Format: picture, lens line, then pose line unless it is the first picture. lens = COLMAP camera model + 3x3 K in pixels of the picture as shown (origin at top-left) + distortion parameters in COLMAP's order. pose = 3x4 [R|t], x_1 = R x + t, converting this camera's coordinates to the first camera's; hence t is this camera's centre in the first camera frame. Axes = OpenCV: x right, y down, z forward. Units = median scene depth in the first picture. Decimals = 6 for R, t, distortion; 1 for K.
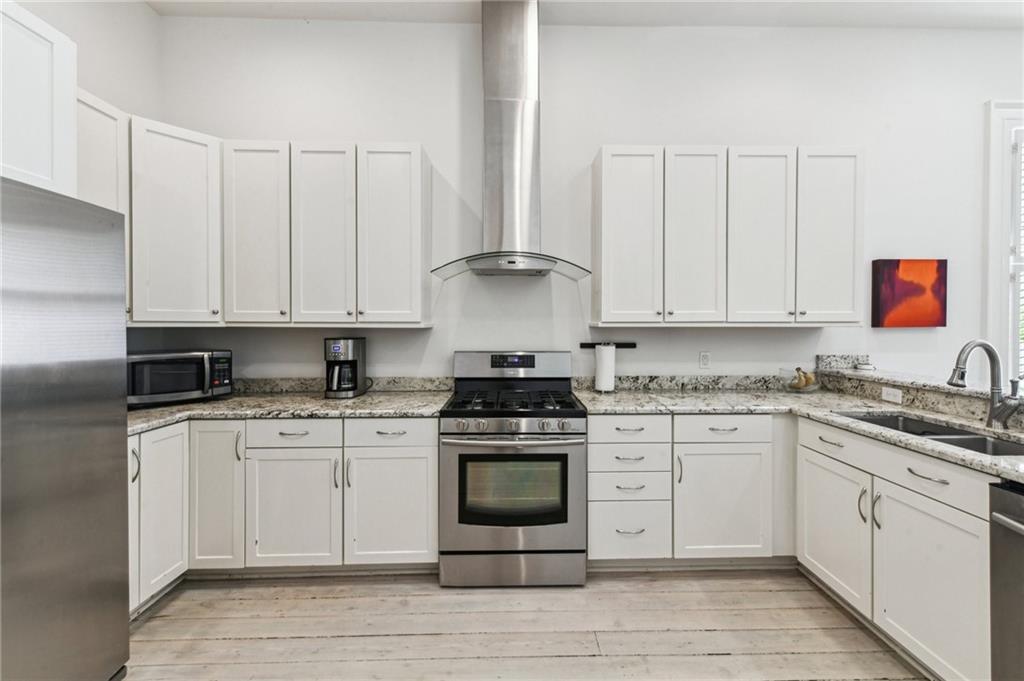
lens RADIAL K [[411.2, 0, 522.1], [0, 411.2, 330.1], [0, 0, 1]] dist [0.006226, -0.000368]
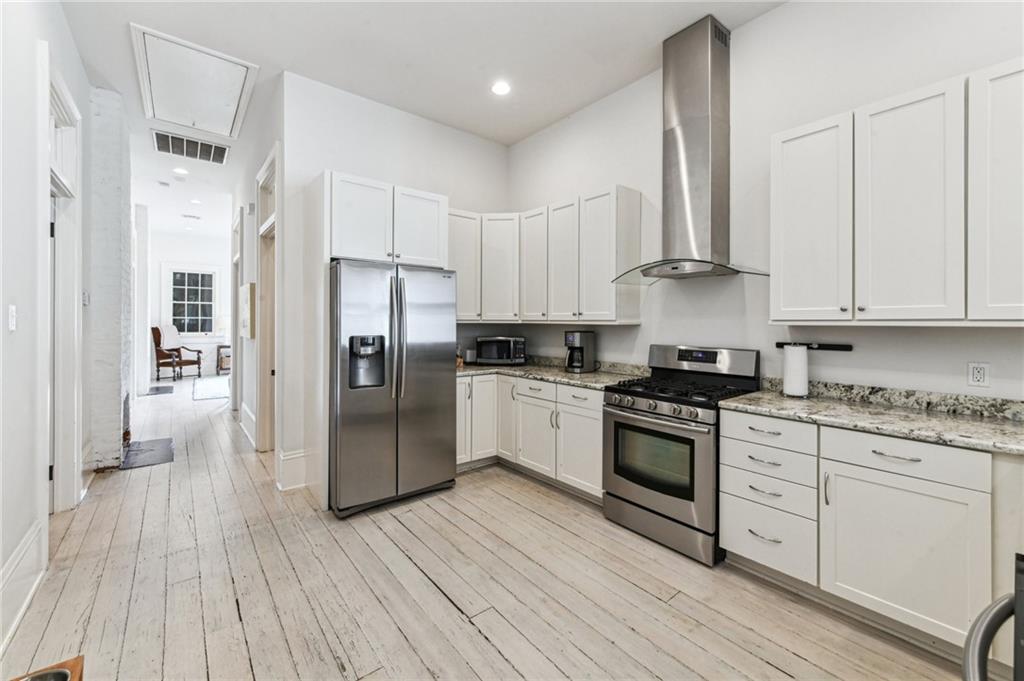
lens RADIAL K [[411.2, 0, 524.8], [0, 411.2, 323.0], [0, 0, 1]] dist [0.006226, -0.000368]
pose [[0.627779, 0.004836, -0.778376, 0.639313], [-0.011516, 0.999929, -0.003076, -0.003971], [0.778306, 0.010895, 0.627790, -0.050067]]
